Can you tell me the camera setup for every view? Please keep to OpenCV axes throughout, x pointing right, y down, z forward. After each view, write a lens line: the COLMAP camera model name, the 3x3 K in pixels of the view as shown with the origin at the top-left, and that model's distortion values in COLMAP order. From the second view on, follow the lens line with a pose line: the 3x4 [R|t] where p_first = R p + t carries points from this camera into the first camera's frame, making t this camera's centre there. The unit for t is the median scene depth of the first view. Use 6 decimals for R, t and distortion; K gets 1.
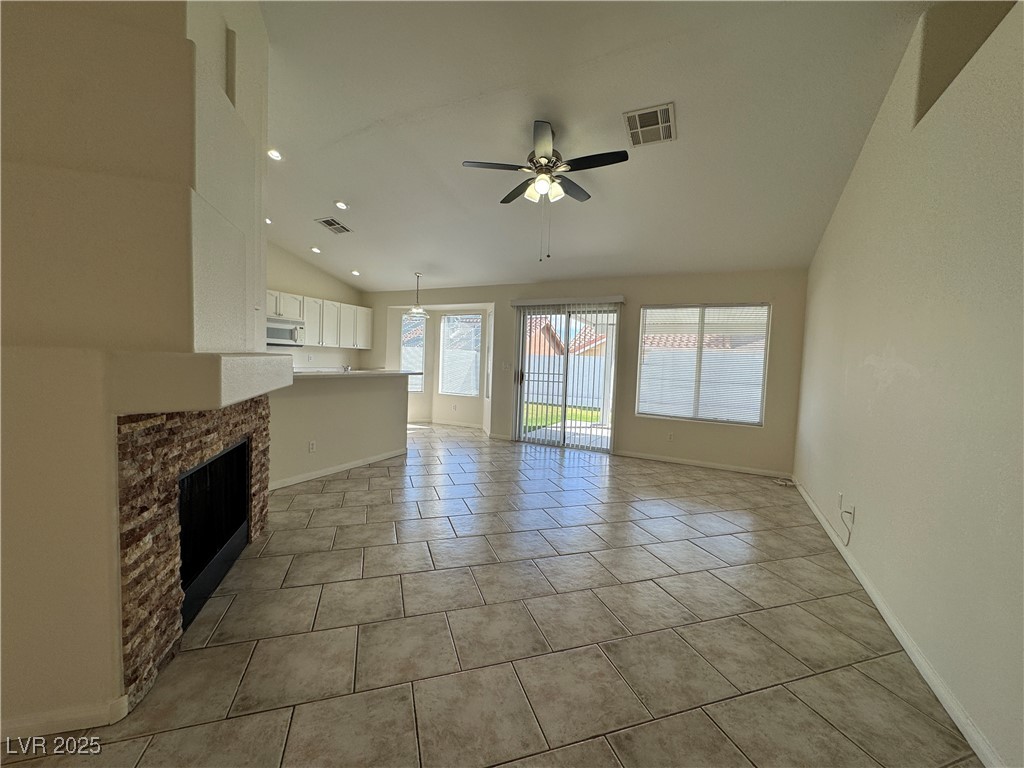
lens RADIAL K [[370.8, 0, 512.0], [0, 370.8, 384.0], [0, 0, 1]] dist [-0.000261, -0.000020]
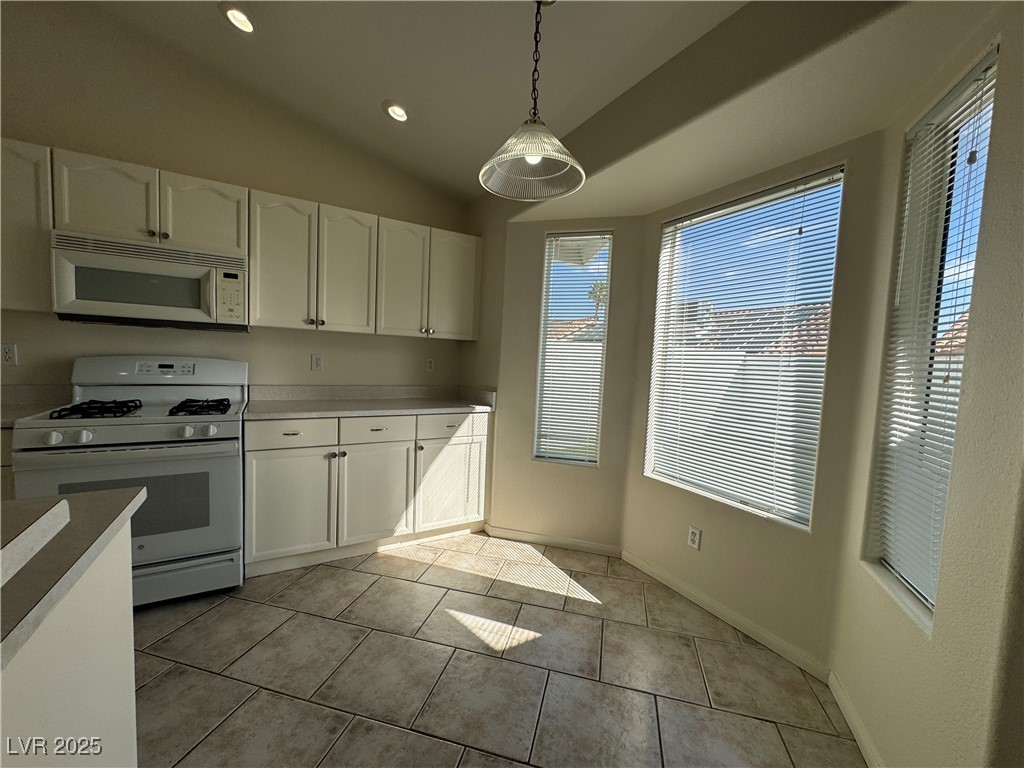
lens RADIAL K [[407.9, 0, 512.0], [0, 407.9, 384.0], [0, 0, 1]] dist [-0.001605, -0.000320]
pose [[0.822773, 0.036915, -0.567170, -0.111682], [-0.047998, 0.998837, -0.004619, -0.052492], [0.566339, 0.031023, 0.823588, 0.743719]]
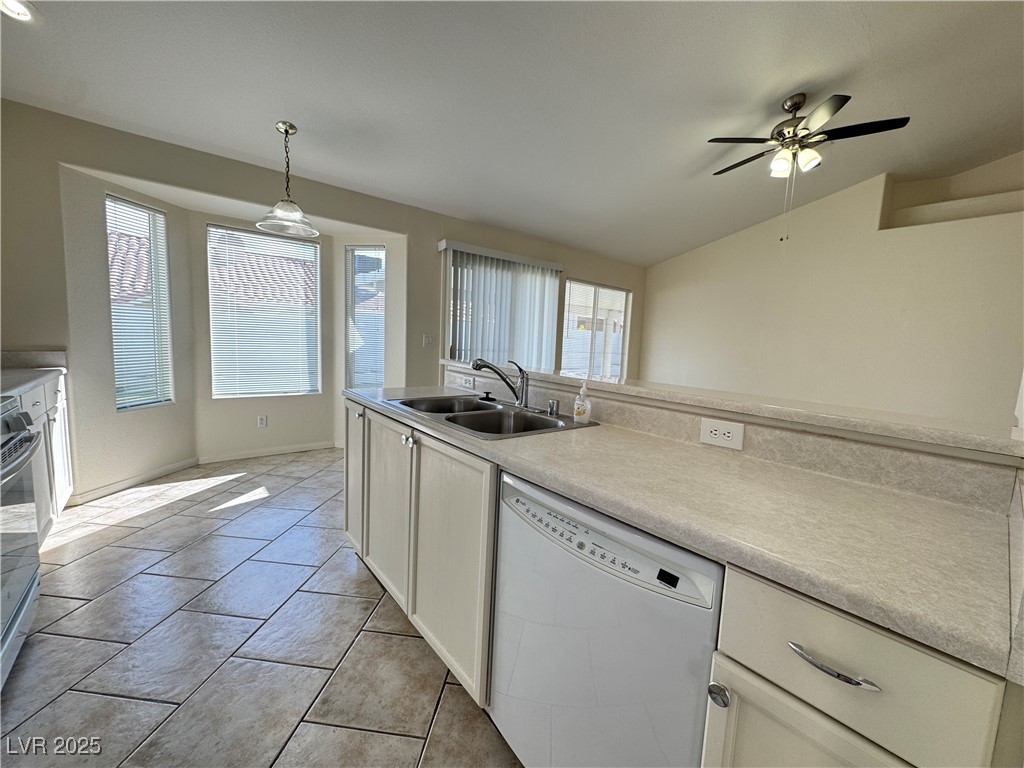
lens RADIAL K [[407.9, 0, 512.0], [0, 407.9, 384.0], [0, 0, 1]] dist [-0.001605, -0.000320]
pose [[0.433444, -0.114709, 0.893850, -0.558180], [0.030242, 0.993159, 0.112788, -0.044296], [-0.900673, -0.021855, 0.433948, 0.516902]]
